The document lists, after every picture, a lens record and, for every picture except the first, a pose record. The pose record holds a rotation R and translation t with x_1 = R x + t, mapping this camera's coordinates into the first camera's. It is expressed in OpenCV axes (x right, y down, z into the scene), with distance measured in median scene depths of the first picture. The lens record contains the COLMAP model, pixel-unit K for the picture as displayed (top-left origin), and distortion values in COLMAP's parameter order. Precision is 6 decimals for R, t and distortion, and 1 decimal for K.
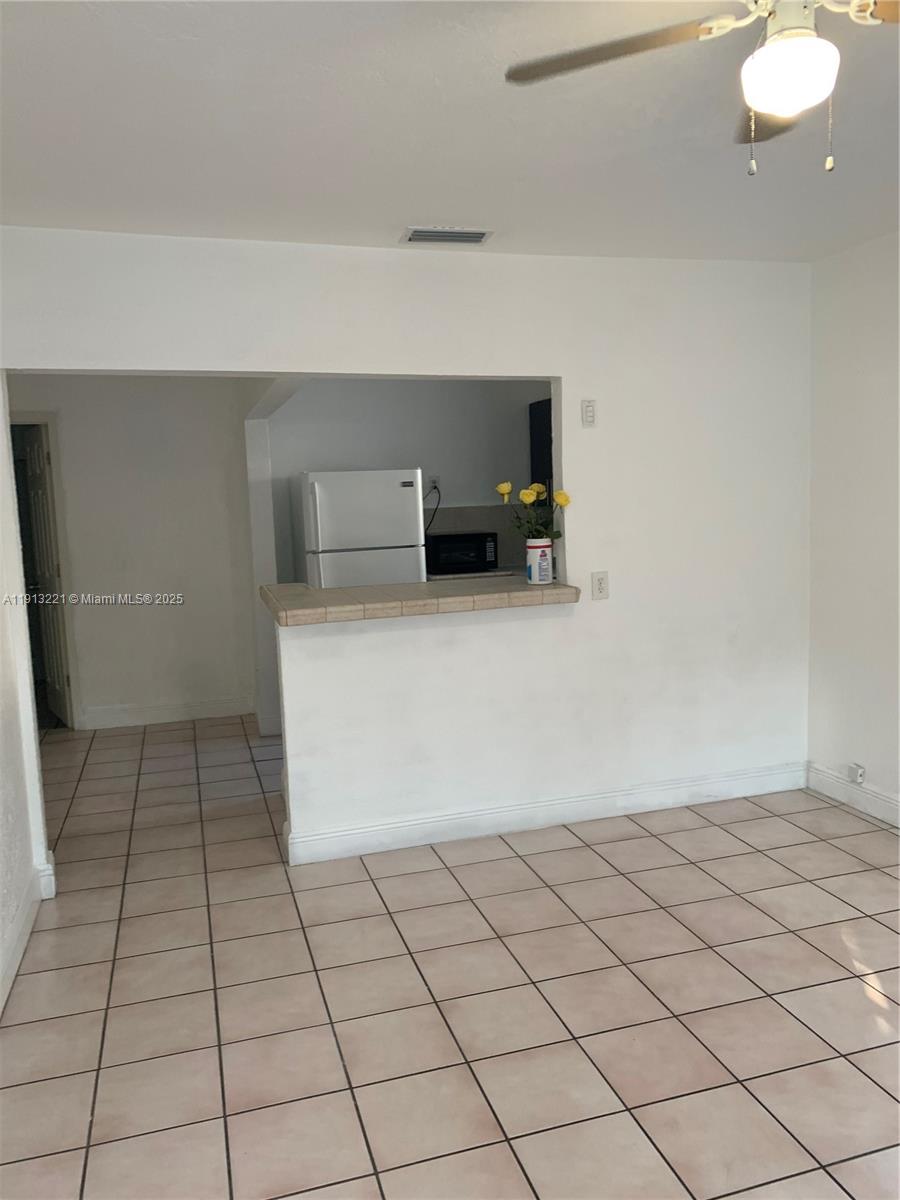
lens RADIAL K [[927.5, 0, 453.4], [0, 927.5, 599.1], [0, 0, 1]] dist [-0.015004, -0.002377]
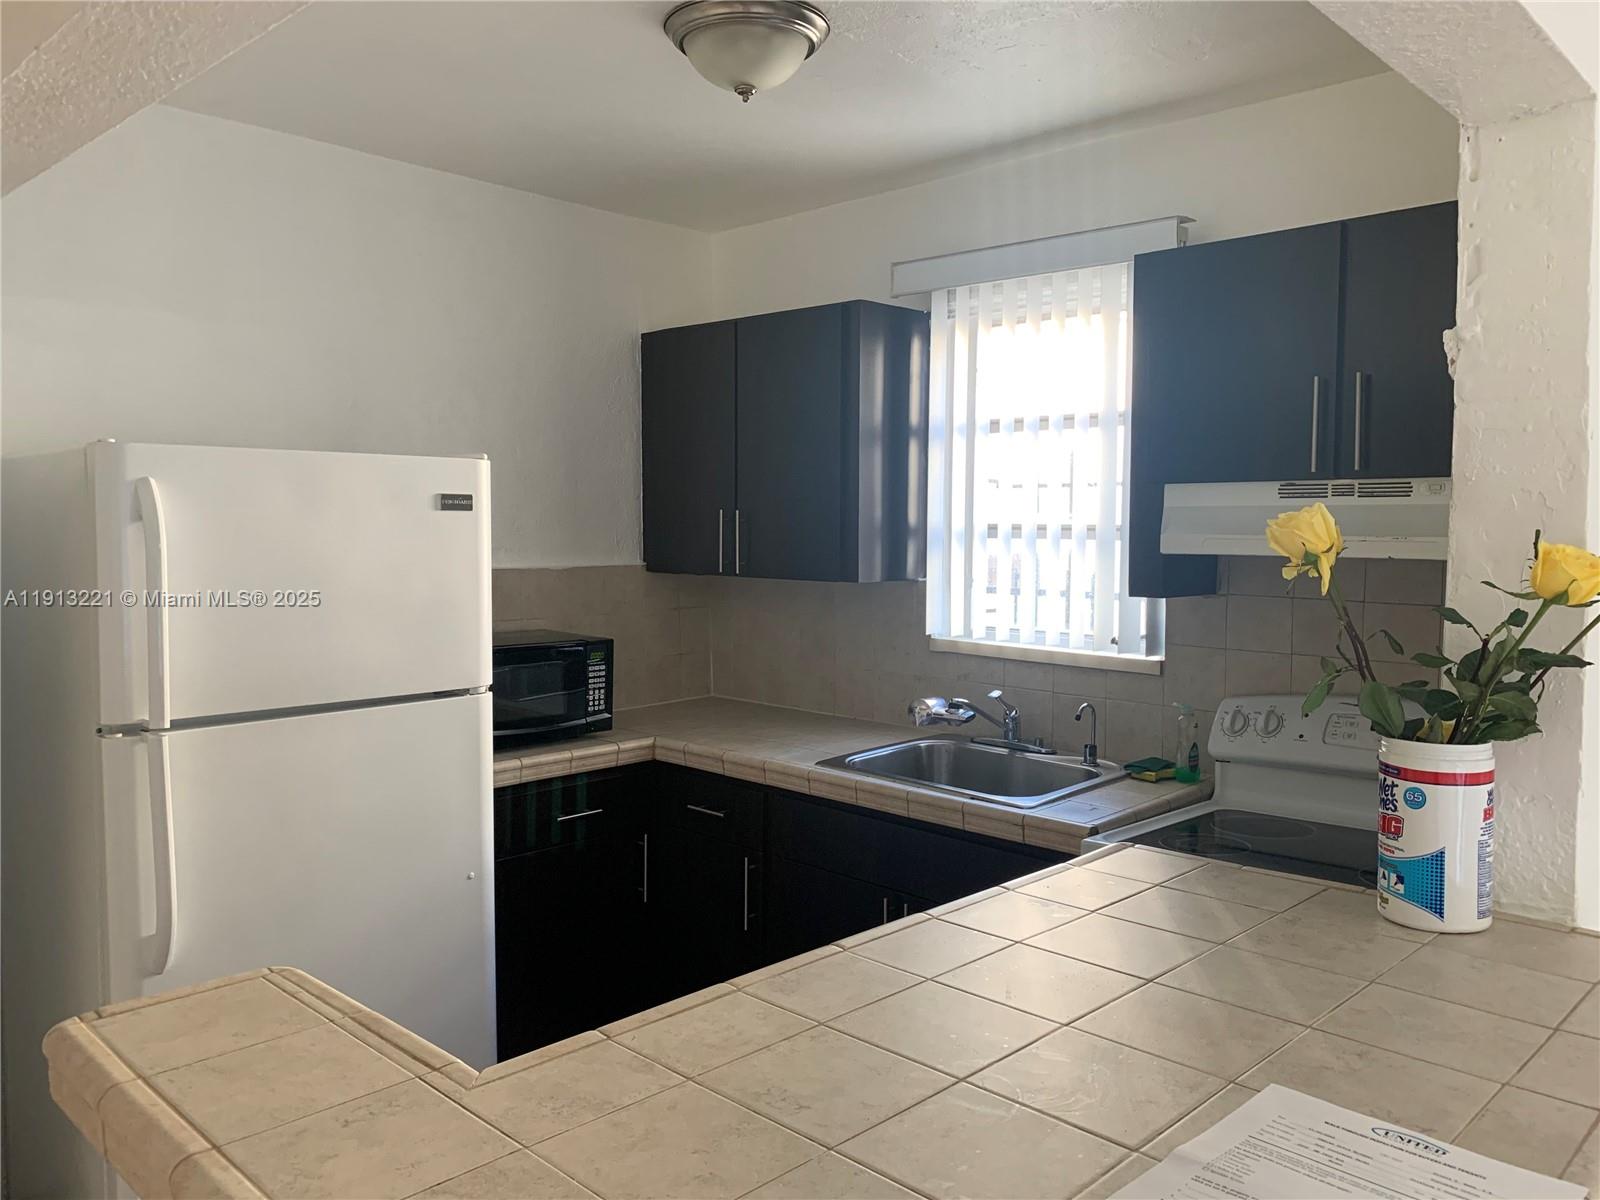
lens RADIAL K [[1236.7, 0, 794.1], [0, 1236.7, 599.5], [0, 0, 1]] dist [-0.015004, -0.002377]
pose [[0.870472, 0.011273, 0.492088, -0.158471], [0.020663, 0.998020, -0.059415, -0.061938], [-0.491783, 0.061887, 0.868515, 0.569543]]
